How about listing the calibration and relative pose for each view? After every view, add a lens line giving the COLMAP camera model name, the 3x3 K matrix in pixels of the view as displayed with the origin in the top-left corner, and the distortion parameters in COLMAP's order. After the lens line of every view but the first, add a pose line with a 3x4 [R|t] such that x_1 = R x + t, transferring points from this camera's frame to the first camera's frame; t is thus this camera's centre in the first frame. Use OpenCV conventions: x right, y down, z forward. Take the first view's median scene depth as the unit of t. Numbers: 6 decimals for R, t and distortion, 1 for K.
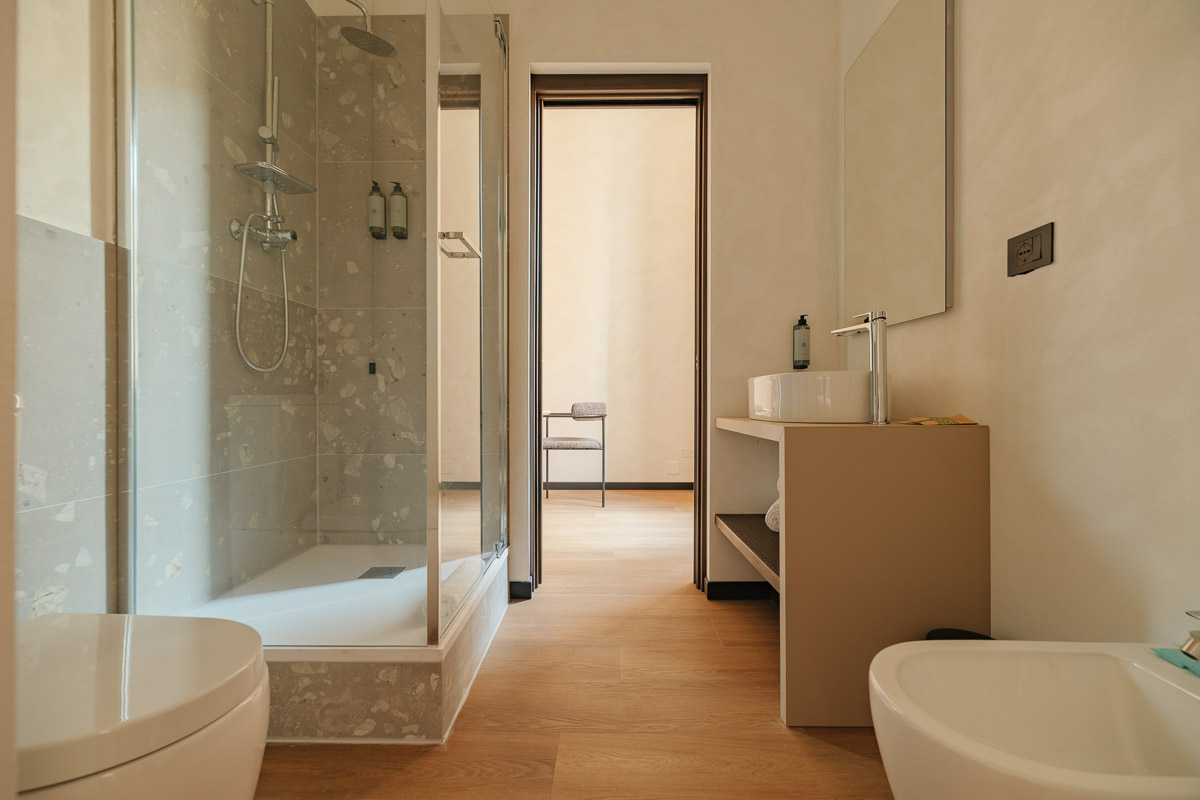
lens RADIAL K [[531.5, 0, 598.2], [0, 531.5, 399.5], [0, 0, 1]] dist [0.009219, -0.000236]
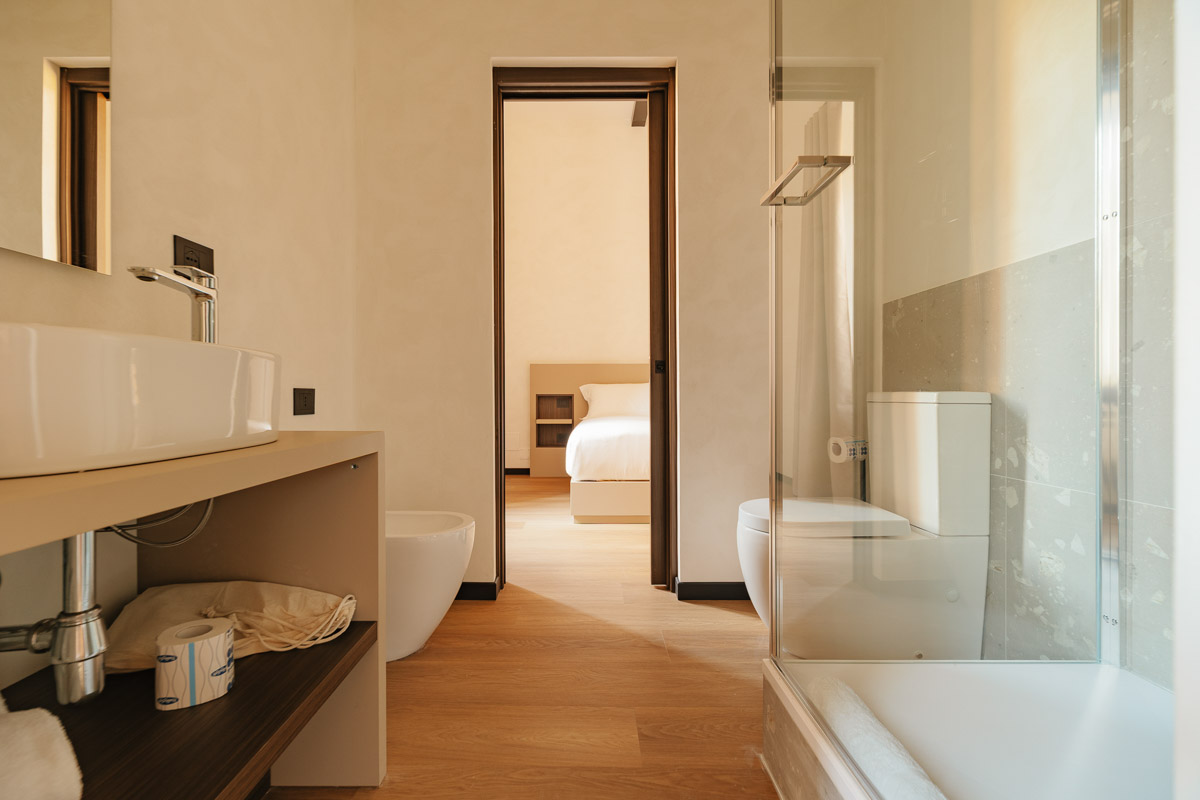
lens RADIAL K [[531.5, 0, 601.9], [0, 531.5, 395.4], [0, 0, 1]] dist [0.009219, -0.000236]
pose [[-0.998836, 0.002540, -0.048159, 0.043905], [0.002776, 0.999985, -0.004826, -0.001340], [0.048146, -0.004954, -0.998828, 2.073712]]
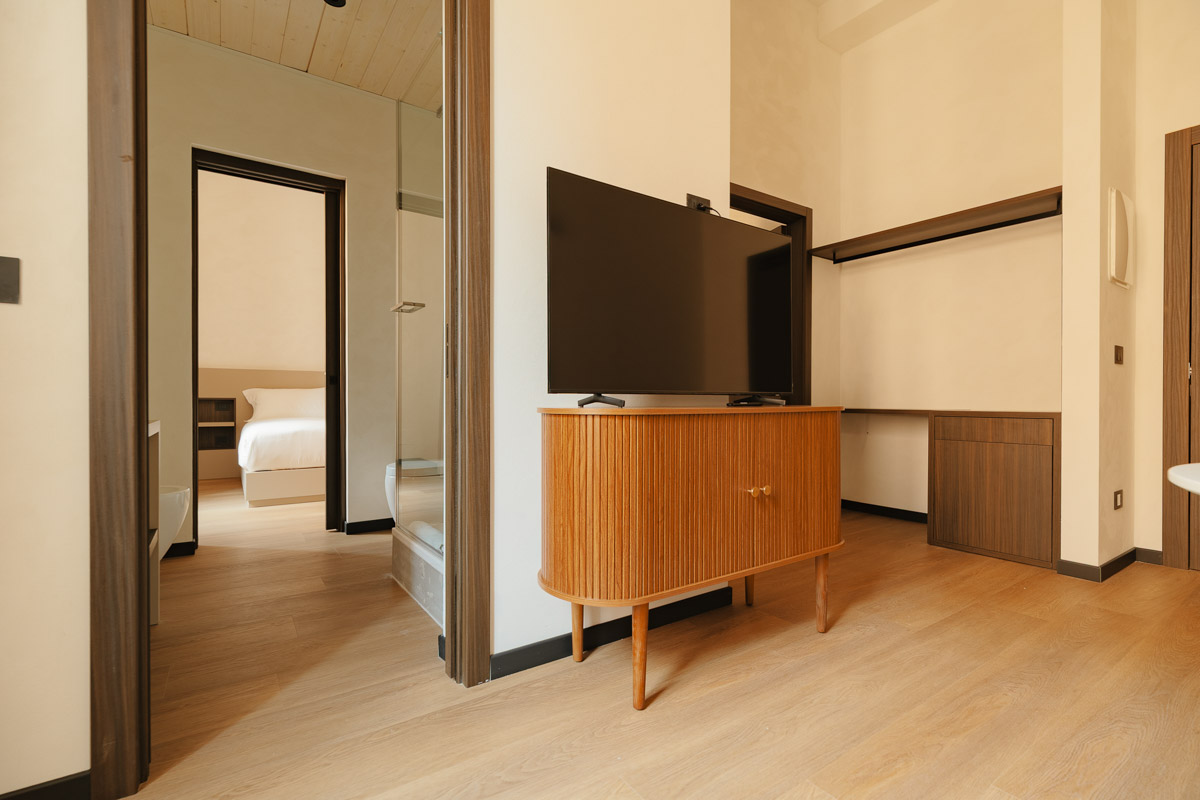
lens RADIAL K [[531.5, 0, 591.3], [0, 531.5, 404.6], [0, 0, 1]] dist [0.009219, -0.000236]
pose [[-0.812646, 0.001598, -0.582756, 0.266259], [-0.000369, 0.999995, 0.003257, 0.008590], [0.582758, 0.002862, -0.812641, 3.201339]]
